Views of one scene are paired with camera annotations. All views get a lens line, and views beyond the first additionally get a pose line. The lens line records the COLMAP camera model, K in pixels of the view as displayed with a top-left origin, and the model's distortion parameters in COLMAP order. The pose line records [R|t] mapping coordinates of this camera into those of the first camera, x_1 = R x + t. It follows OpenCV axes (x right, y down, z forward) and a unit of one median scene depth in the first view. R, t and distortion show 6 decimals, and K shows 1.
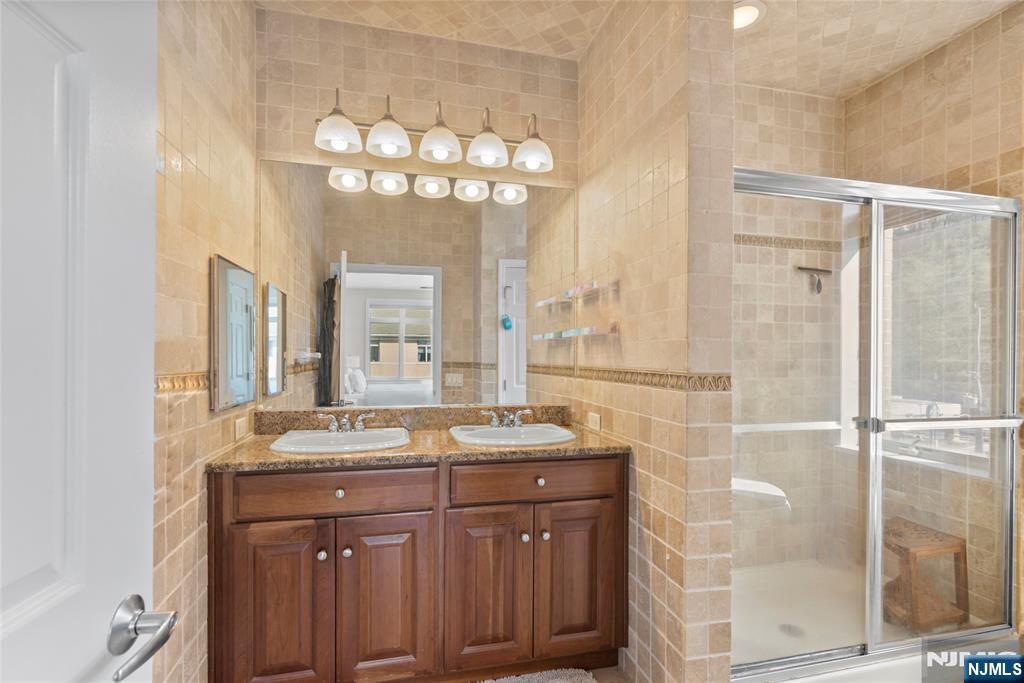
lens RADIAL K [[479.4, 0, 514.0], [0, 479.4, 348.7], [0, 0, 1]] dist [0.000761, 0.000043]
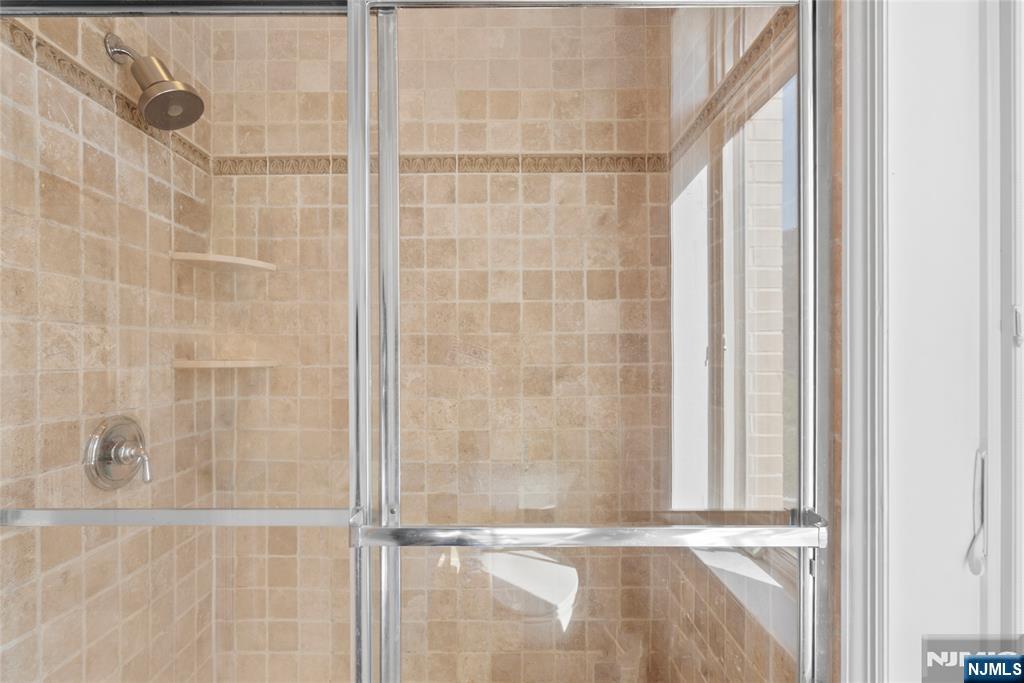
lens RADIAL K [[479.4, 0, 512.1], [0, 479.4, 341.6], [0, 0, 1]] dist [0.000761, 0.000043]
pose [[0.969140, -0.012282, -0.246206, 0.670987], [0.012881, 0.999917, 0.000824, -0.005815], [0.246176, -0.003970, 0.969217, 0.428208]]
